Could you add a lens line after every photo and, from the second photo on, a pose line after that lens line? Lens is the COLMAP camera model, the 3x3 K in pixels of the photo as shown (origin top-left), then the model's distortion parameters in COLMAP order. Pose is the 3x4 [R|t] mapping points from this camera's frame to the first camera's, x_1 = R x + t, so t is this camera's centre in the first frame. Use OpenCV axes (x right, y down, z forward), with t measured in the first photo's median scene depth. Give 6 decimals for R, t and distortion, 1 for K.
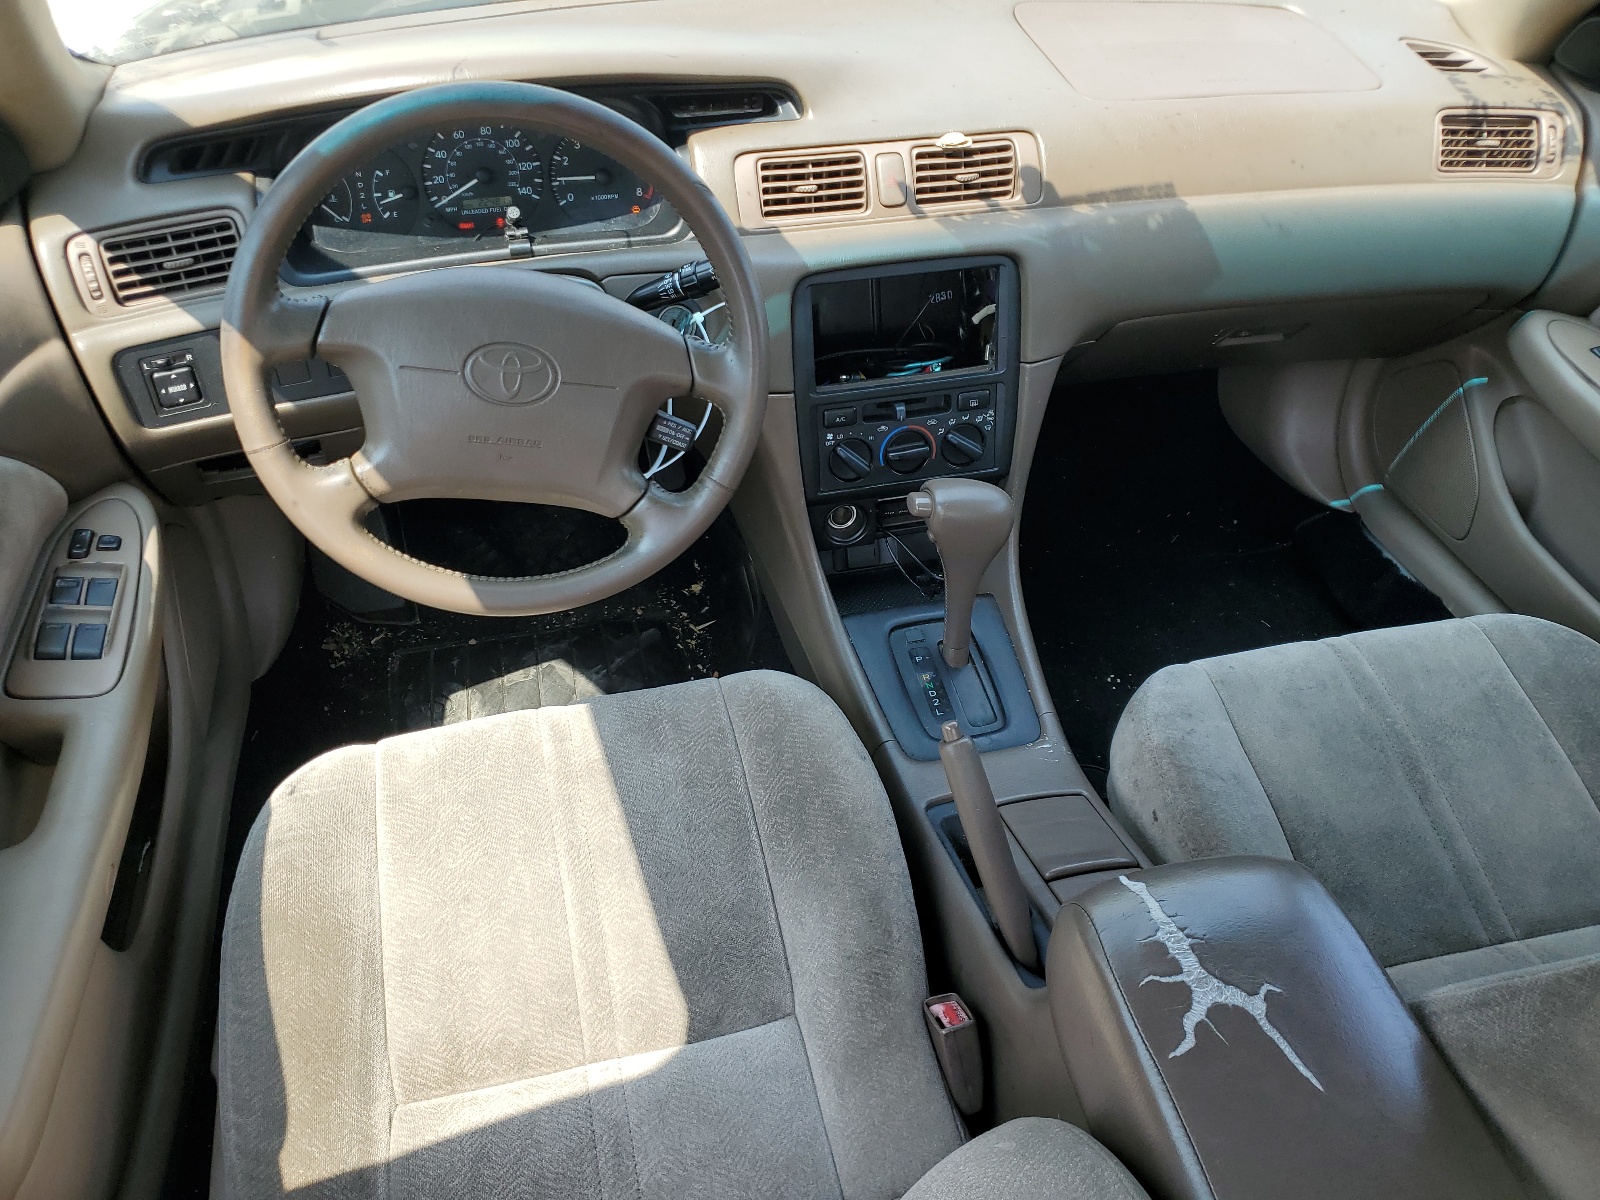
lens RADIAL K [[1225.2, 0, 810.2], [0, 1225.2, 588.2], [0, 0, 1]] dist [-0.011888, -0.001731]
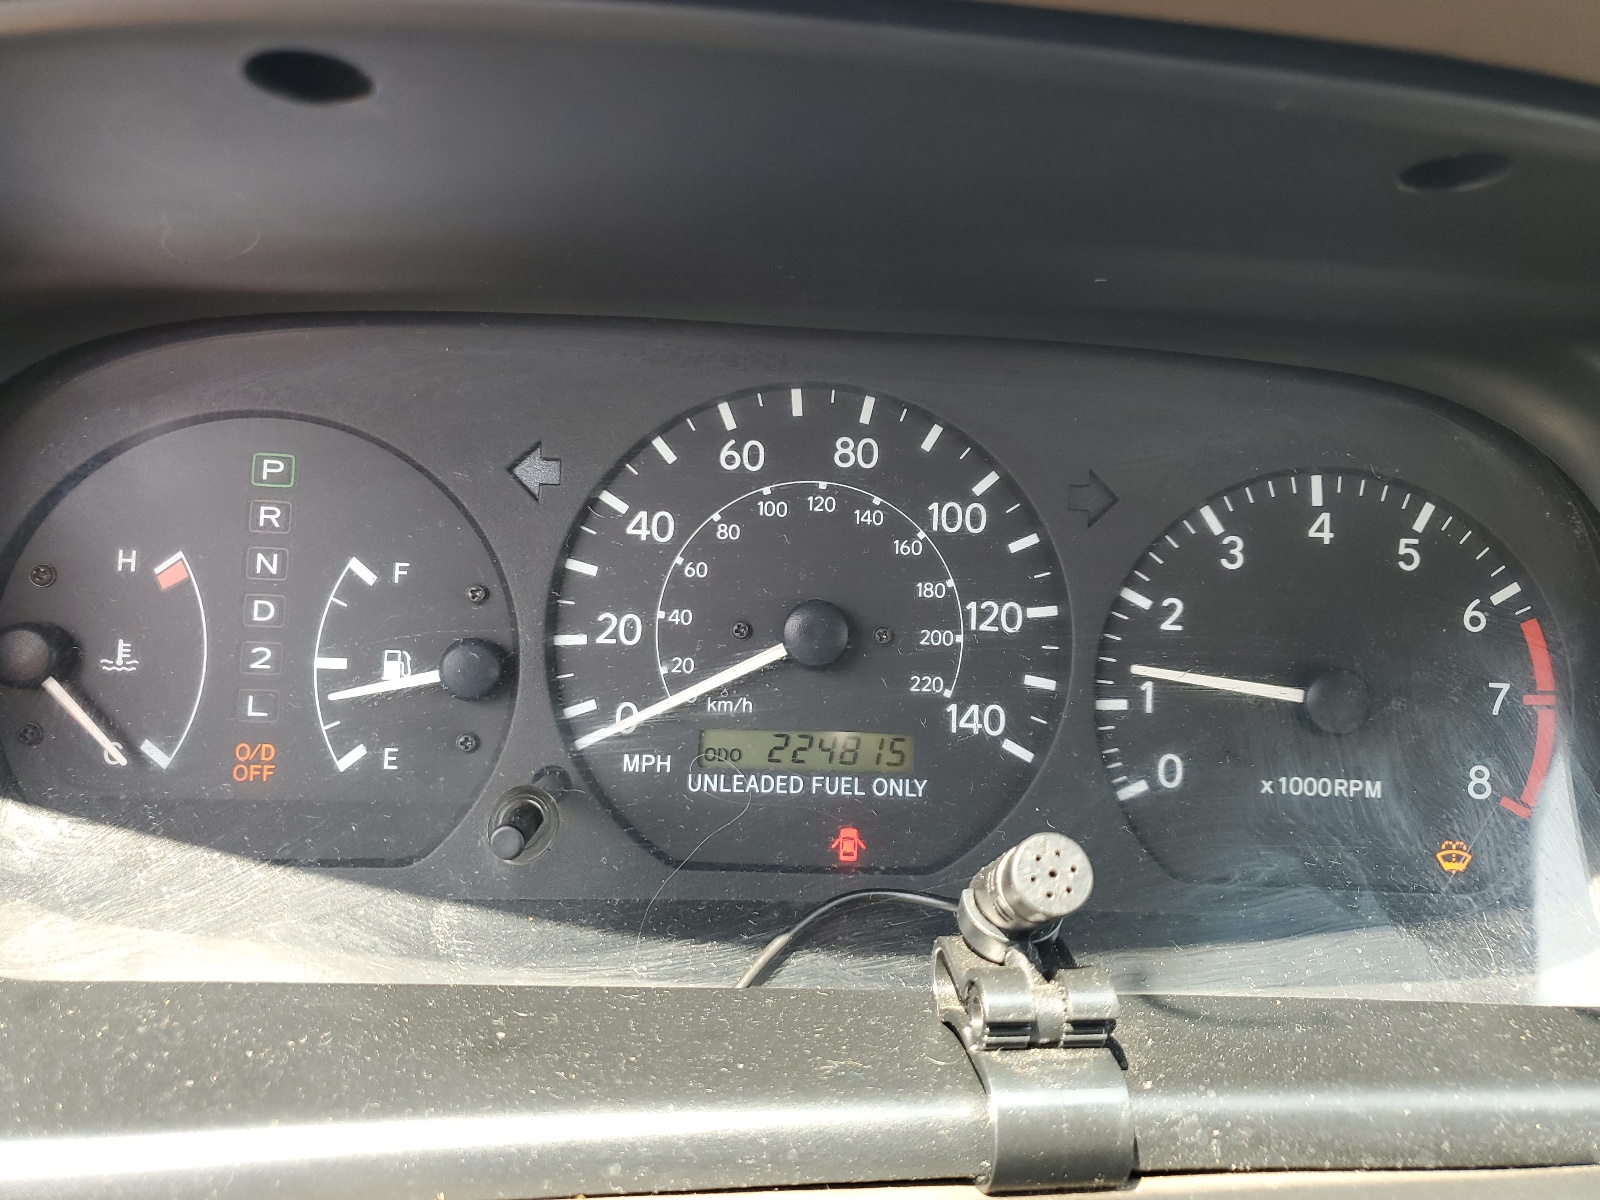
lens RADIAL K [[1225.2, 0, 795.3], [0, 1225.2, 597.1], [0, 0, 1]] dist [-0.011888, -0.001731]
pose [[0.986527, 0.108409, -0.122520, -0.245154], [-0.145378, 0.924394, -0.352648, -0.265244], [0.075026, 0.365709, 0.927700, 0.792040]]
